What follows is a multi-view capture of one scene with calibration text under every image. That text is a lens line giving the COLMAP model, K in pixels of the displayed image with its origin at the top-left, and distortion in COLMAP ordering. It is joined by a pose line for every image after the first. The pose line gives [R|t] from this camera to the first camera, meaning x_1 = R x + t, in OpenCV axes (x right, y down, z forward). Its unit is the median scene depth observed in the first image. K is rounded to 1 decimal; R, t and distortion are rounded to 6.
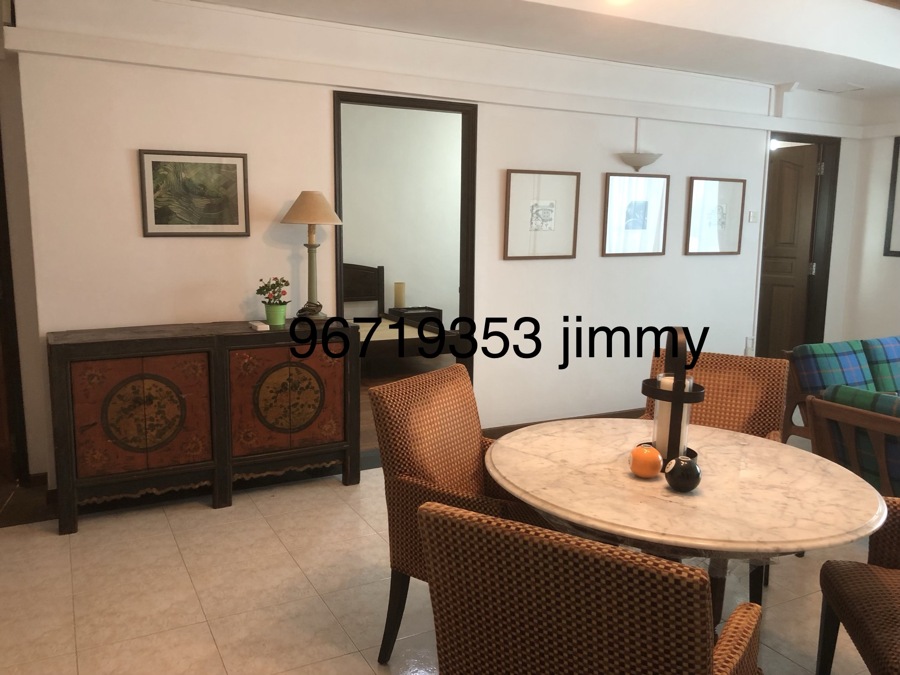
lens RADIAL K [[740.6, 0, 447.6], [0, 740.6, 333.7], [0, 0, 1]] dist [0.040122, -0.043031]
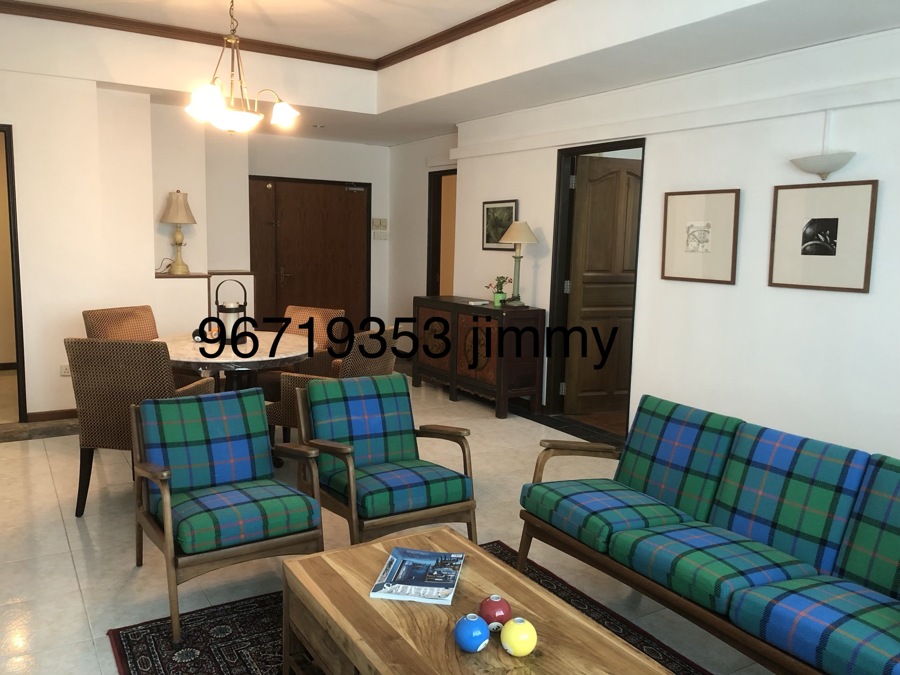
lens RADIAL K [[740.6, 0, 447.3], [0, 740.6, 340.1], [0, 0, 1]] dist [0.040122, -0.043031]
pose [[0.073347, 0.132193, -0.988507, 1.097000], [-0.161950, 0.979599, 0.118985, -0.091475], [0.984069, 0.151362, 0.093259, 0.618936]]
